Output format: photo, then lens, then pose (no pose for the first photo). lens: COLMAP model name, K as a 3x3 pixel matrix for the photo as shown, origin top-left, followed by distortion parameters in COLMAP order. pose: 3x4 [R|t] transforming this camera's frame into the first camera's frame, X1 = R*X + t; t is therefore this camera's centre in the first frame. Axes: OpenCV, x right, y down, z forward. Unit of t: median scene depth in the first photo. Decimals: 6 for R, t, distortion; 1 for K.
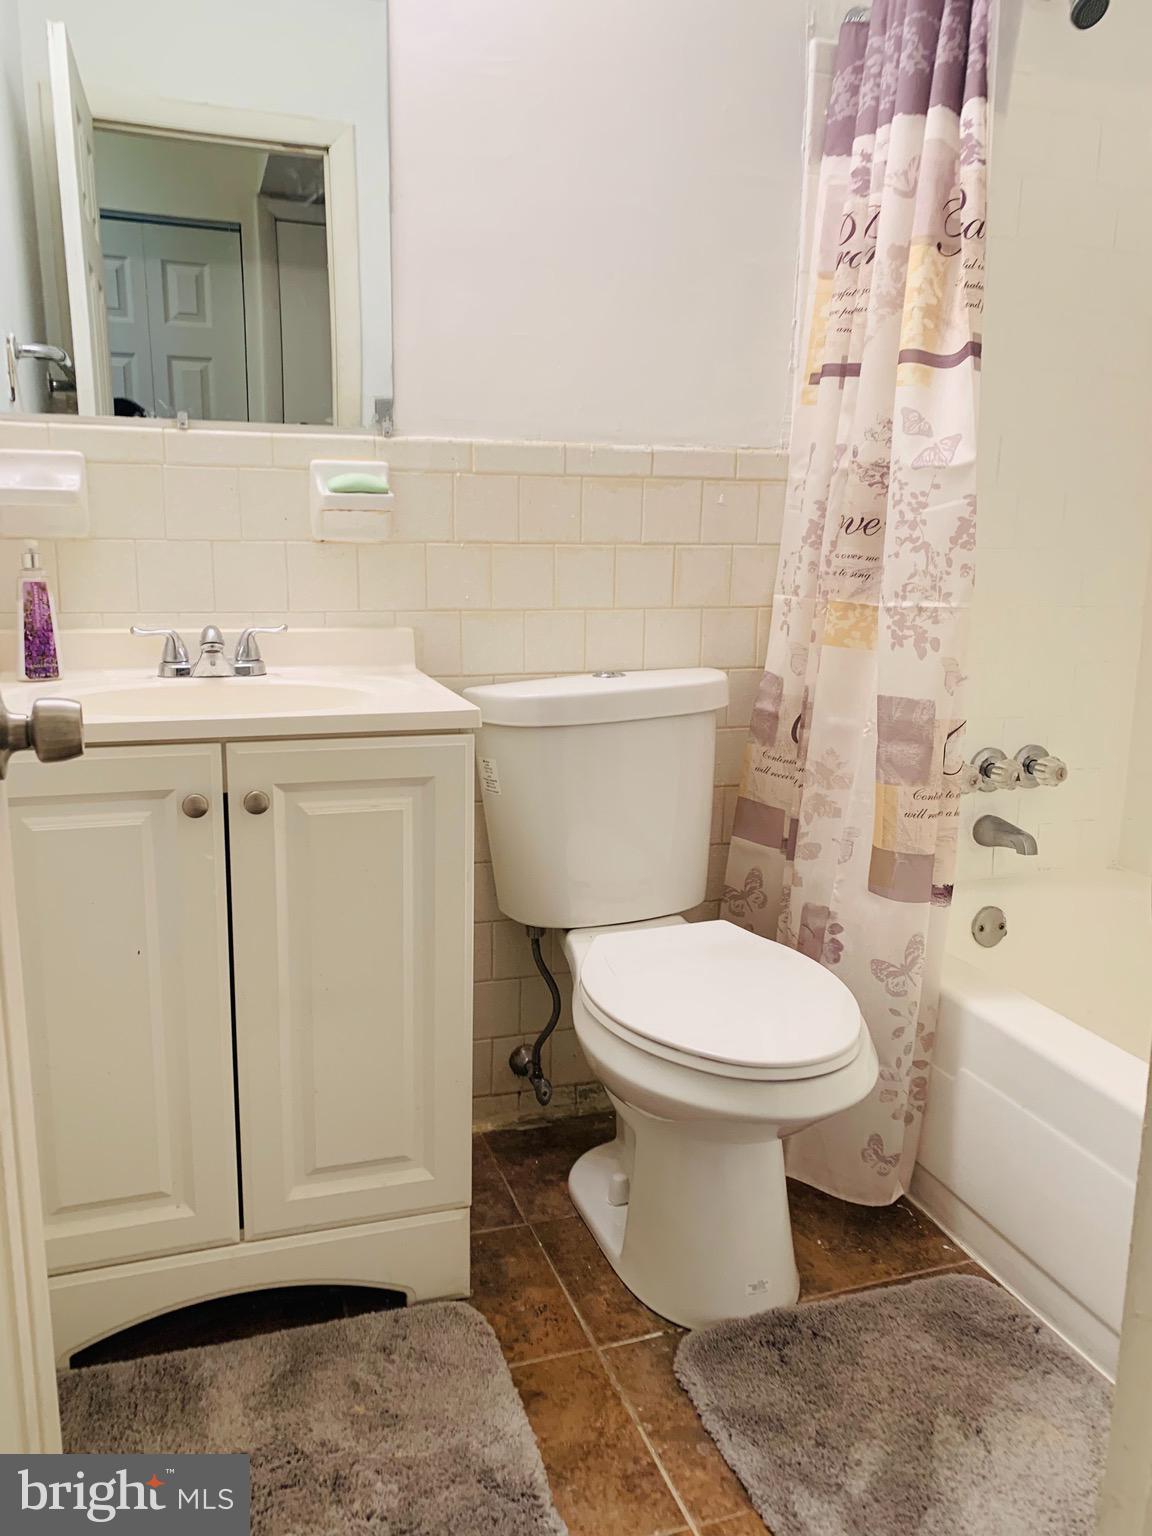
lens RADIAL K [[1189.2, 0, 573.1], [0, 1189.2, 766.5], [0, 0, 1]] dist [0.041144, -0.044706]
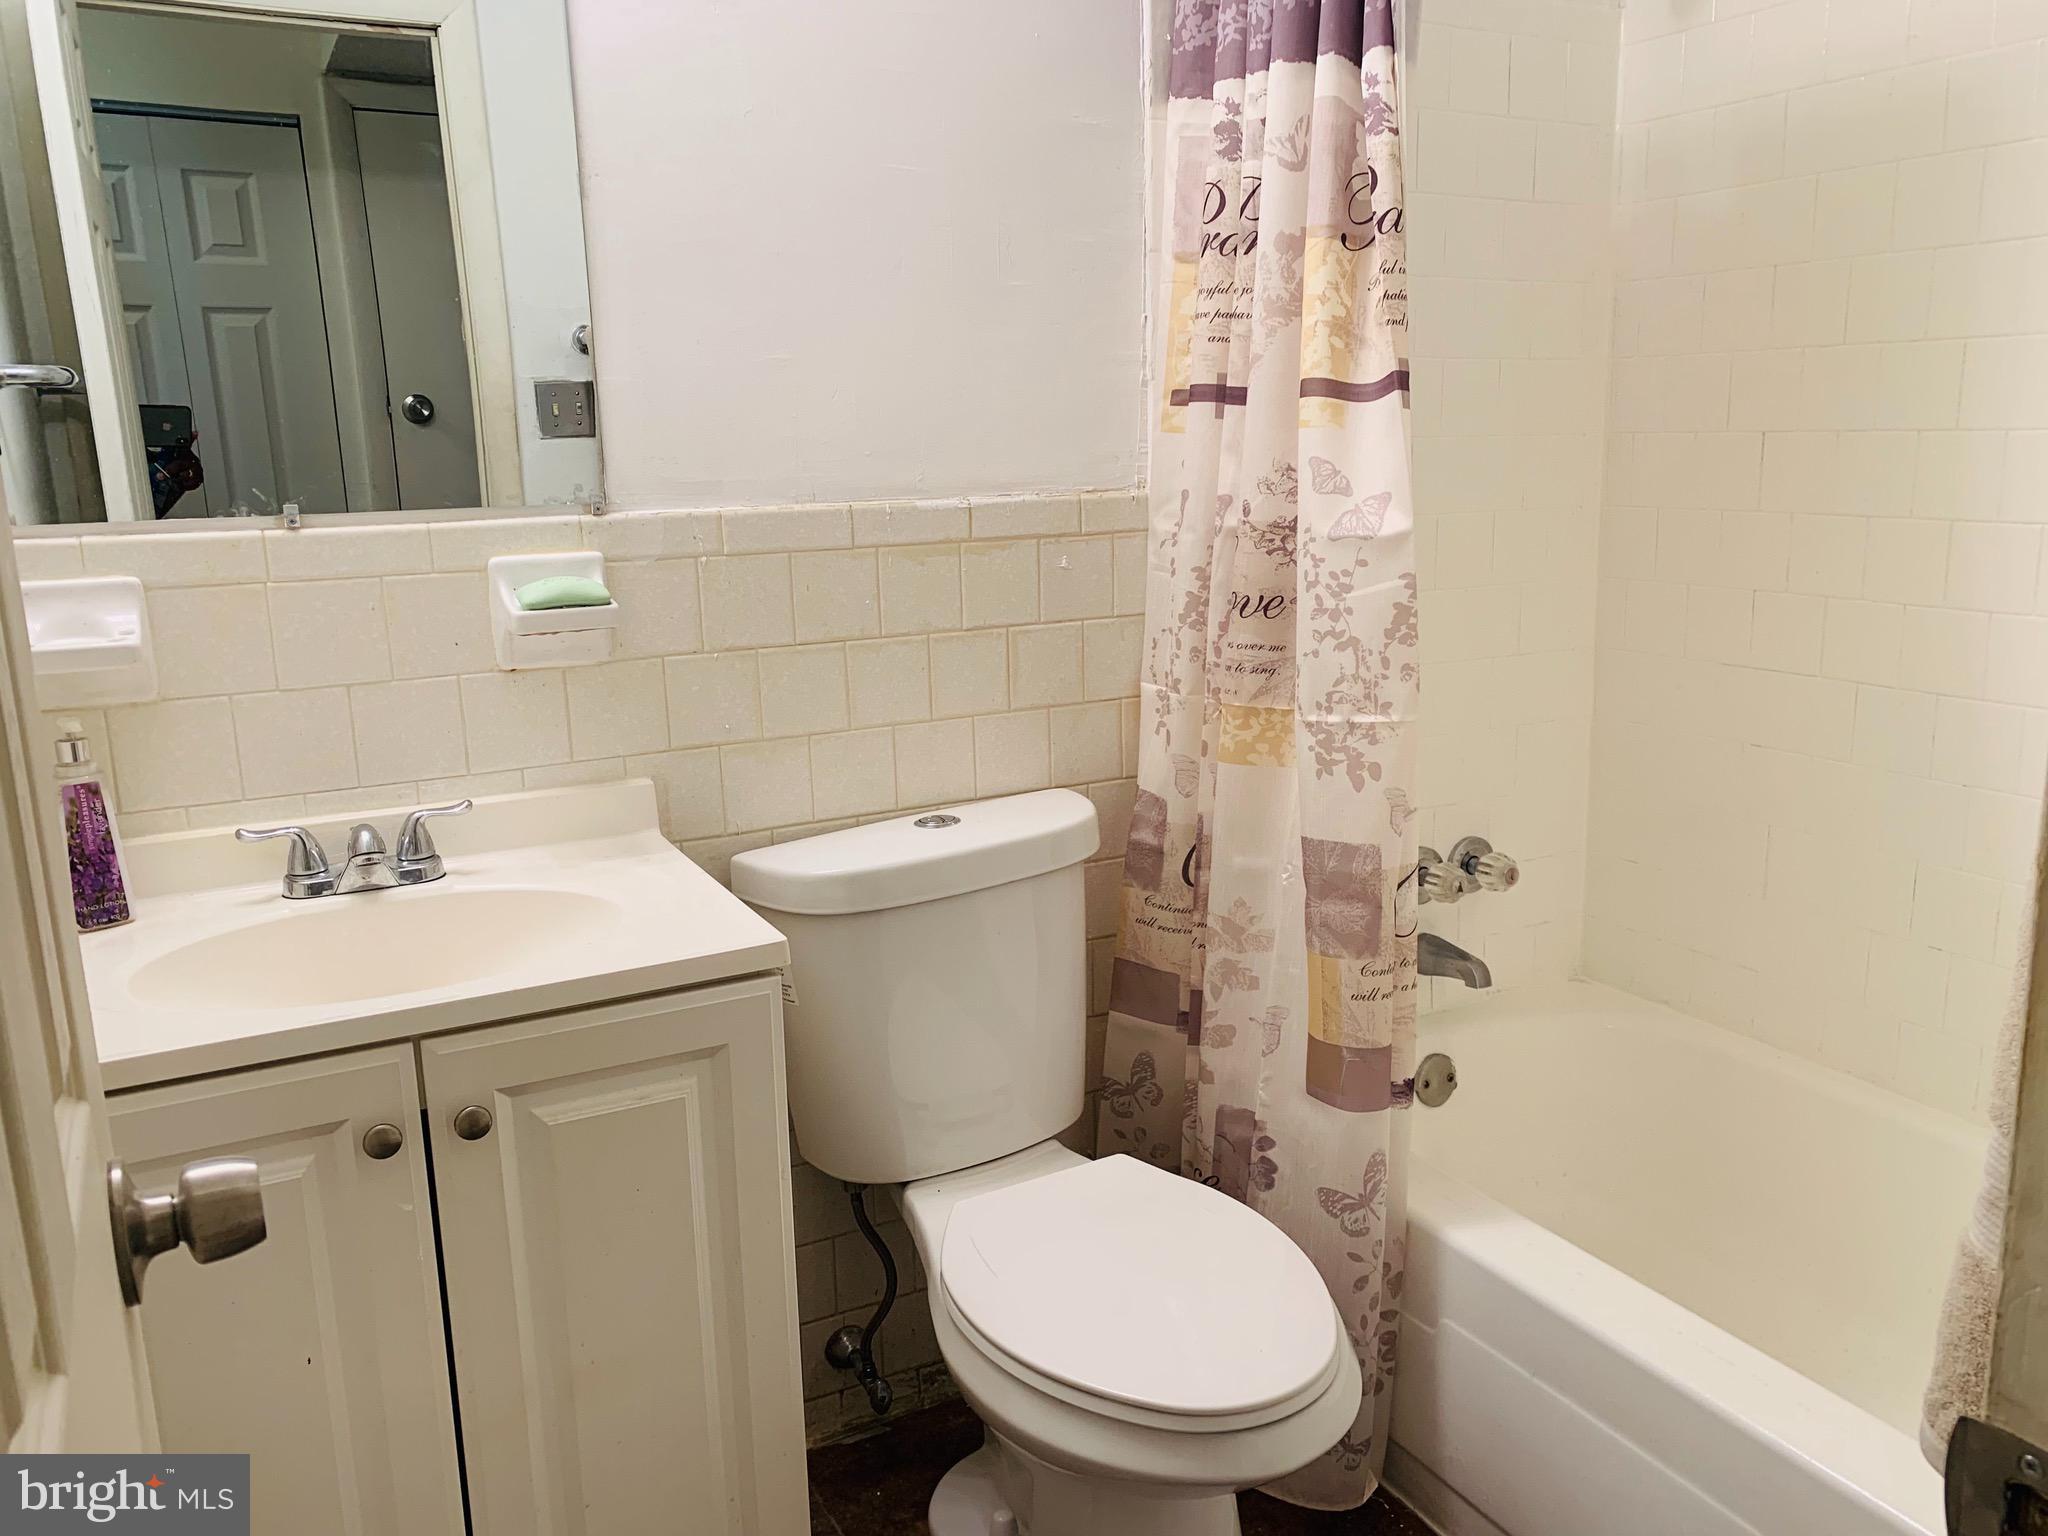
lens RADIAL K [[1585.6, 0, 1032.5], [0, 1585.6, 768.4], [0, 0, 1]] dist [0.041144, -0.044706]
pose [[0.985670, -0.073754, 0.151705, -0.057384], [0.071433, 0.997231, 0.020696, -0.129387], [-0.152811, -0.009563, 0.988209, 0.039516]]
